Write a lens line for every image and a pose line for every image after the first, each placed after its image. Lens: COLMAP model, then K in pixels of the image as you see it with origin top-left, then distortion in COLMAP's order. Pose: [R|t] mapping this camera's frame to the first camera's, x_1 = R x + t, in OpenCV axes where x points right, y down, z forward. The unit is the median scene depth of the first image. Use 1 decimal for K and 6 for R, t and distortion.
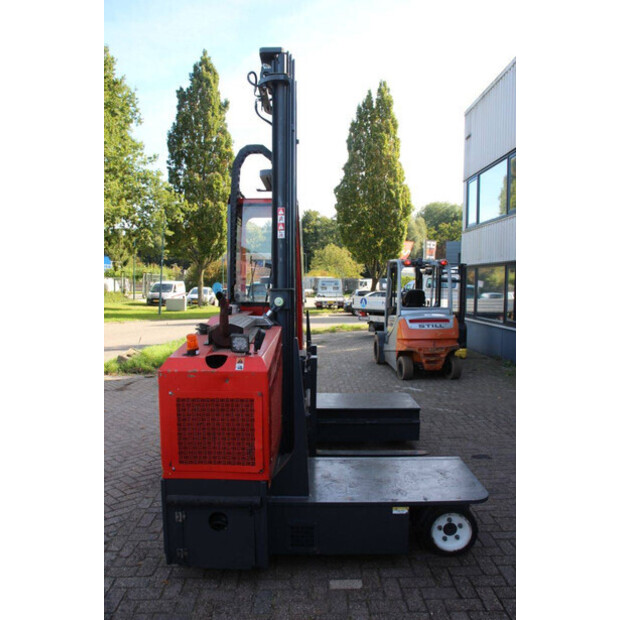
lens RADIAL K [[523.5, 0, 313.5], [0, 523.5, 308.8], [0, 0, 1]] dist [-0.187672, 0.220850]
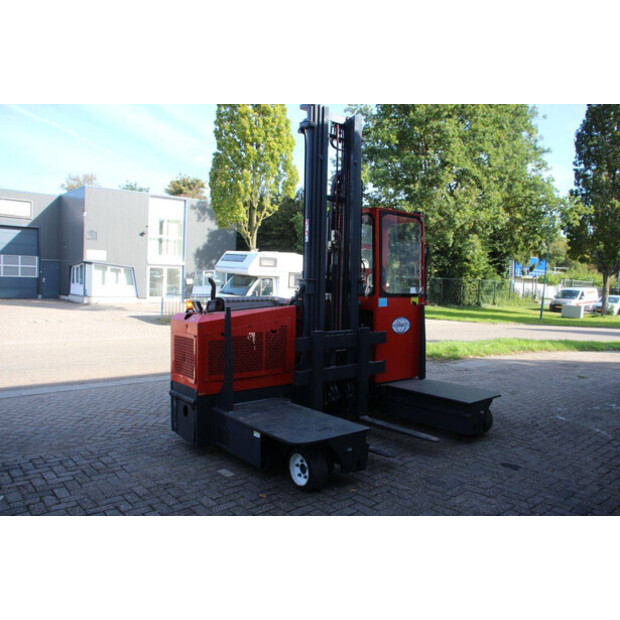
lens RADIAL K [[523.5, 0, 313.5], [0, 523.5, 308.8], [0, 0, 1]] dist [-0.187672, 0.220850]
pose [[0.648511, 0.056912, -0.759075, 0.133328], [-0.066416, 0.997629, 0.018055, 0.001831], [0.758303, 0.038706, 0.650753, 0.019058]]
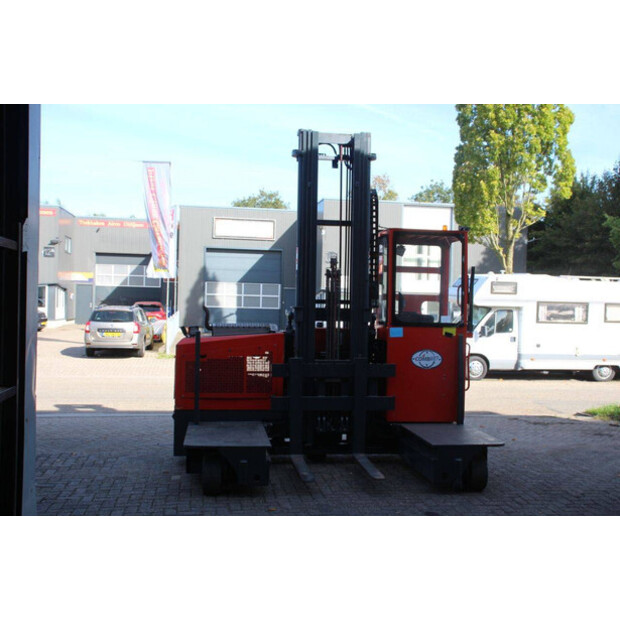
lens RADIAL K [[764.2, 0, 310.0], [0, 764.2, 310.0], [0, 0, 1]] dist [0.000414, 0.042756]
pose [[0.136187, 0.008354, -0.990648, 0.259221], [-0.077025, 0.997027, -0.002181, -0.003602], [0.987684, 0.076601, 0.136426, 0.103727]]
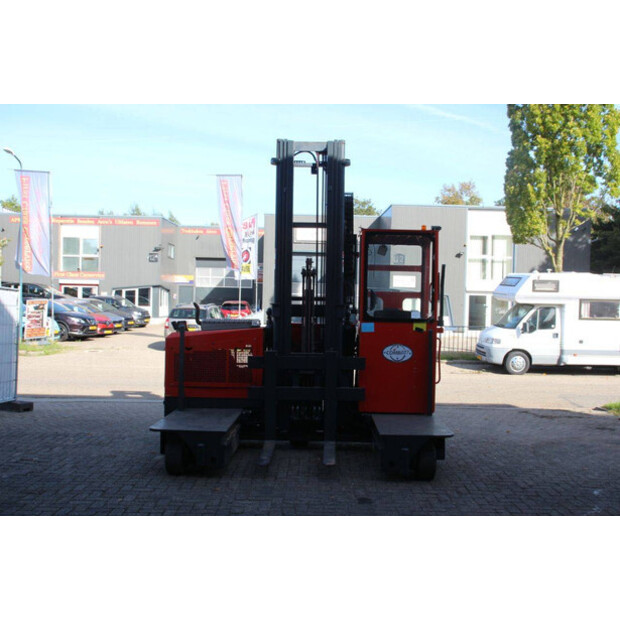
lens RADIAL K [[699.1, 0, 307.1], [0, 699.1, 310.6], [0, 0, 1]] dist [-0.035216, 0.056328]
pose [[-0.021591, 0.011009, -0.999706, 0.257238], [-0.074537, 0.997139, 0.012591, -0.006519], [0.996984, 0.074787, -0.020708, 0.153463]]
